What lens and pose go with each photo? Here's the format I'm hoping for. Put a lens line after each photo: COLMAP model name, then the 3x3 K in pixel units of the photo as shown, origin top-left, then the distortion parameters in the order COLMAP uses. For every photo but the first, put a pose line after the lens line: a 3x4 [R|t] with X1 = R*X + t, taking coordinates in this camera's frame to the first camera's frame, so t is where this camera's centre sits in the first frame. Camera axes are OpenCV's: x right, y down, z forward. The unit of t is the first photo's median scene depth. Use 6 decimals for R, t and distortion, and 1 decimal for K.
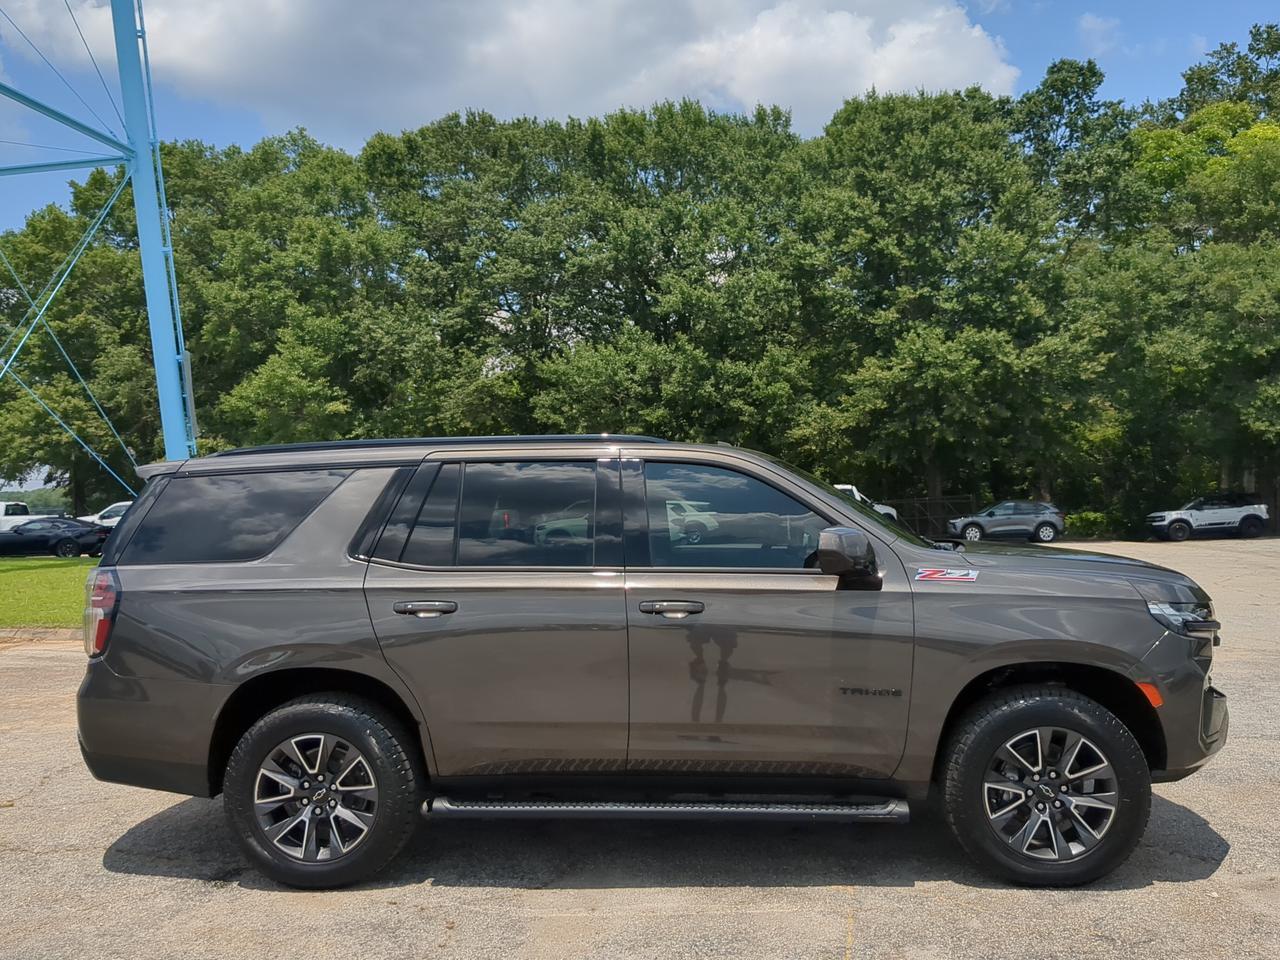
lens RADIAL K [[1156.3, 0, 640.1], [0, 1156.3, 480.1], [0, 0, 1]] dist [0.052829, -0.096012]
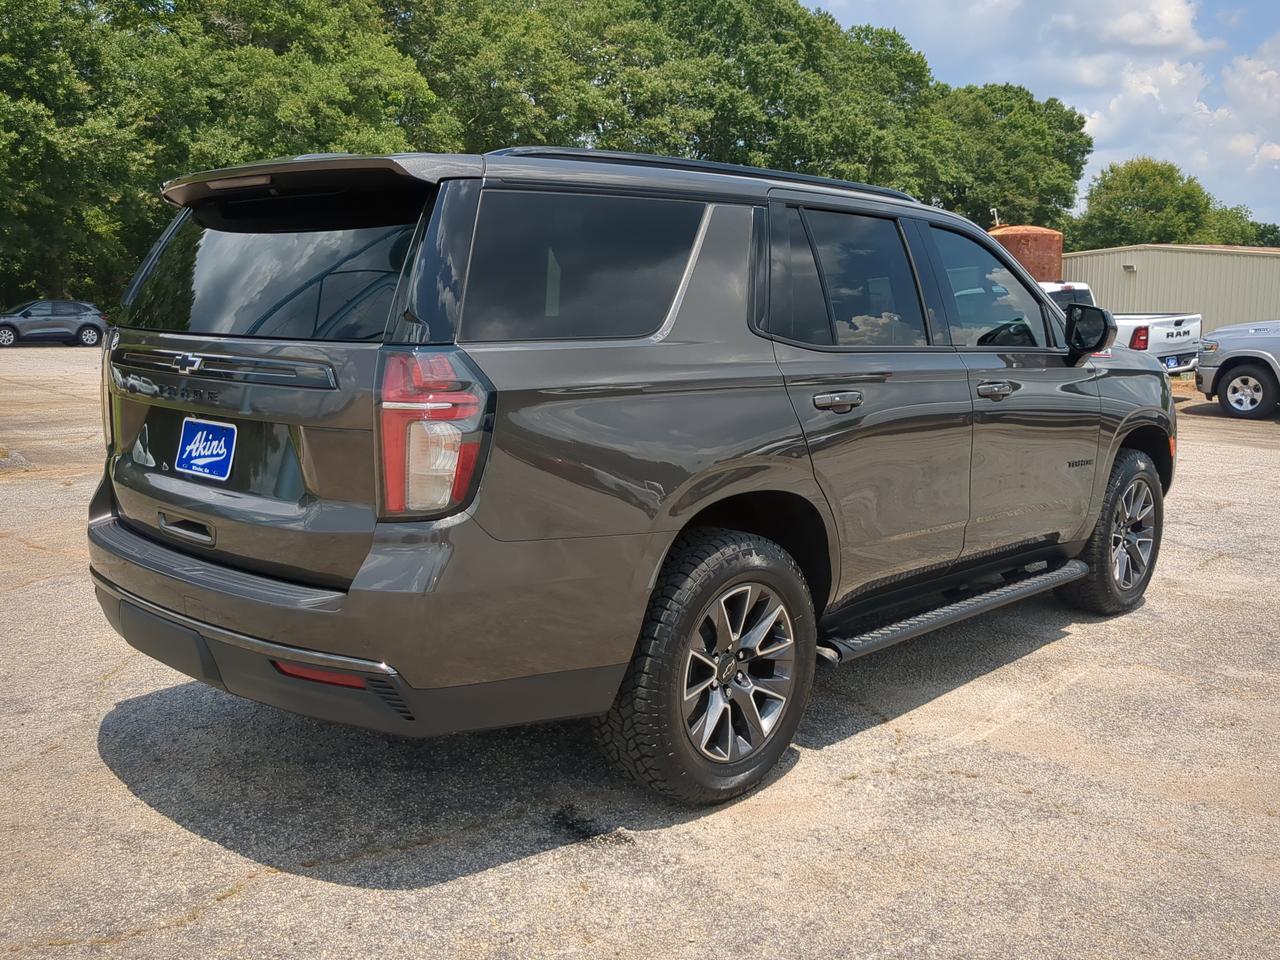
lens RADIAL K [[1156.3, 0, 640.1], [0, 1156.3, 480.1], [0, 0, 1]] dist [0.052829, -0.096012]
pose [[0.640642, -0.087559, 0.762831, -0.092961], [-0.039061, 0.988474, 0.146263, 0.006335], [-0.766845, -0.123499, 0.629838, 0.068468]]
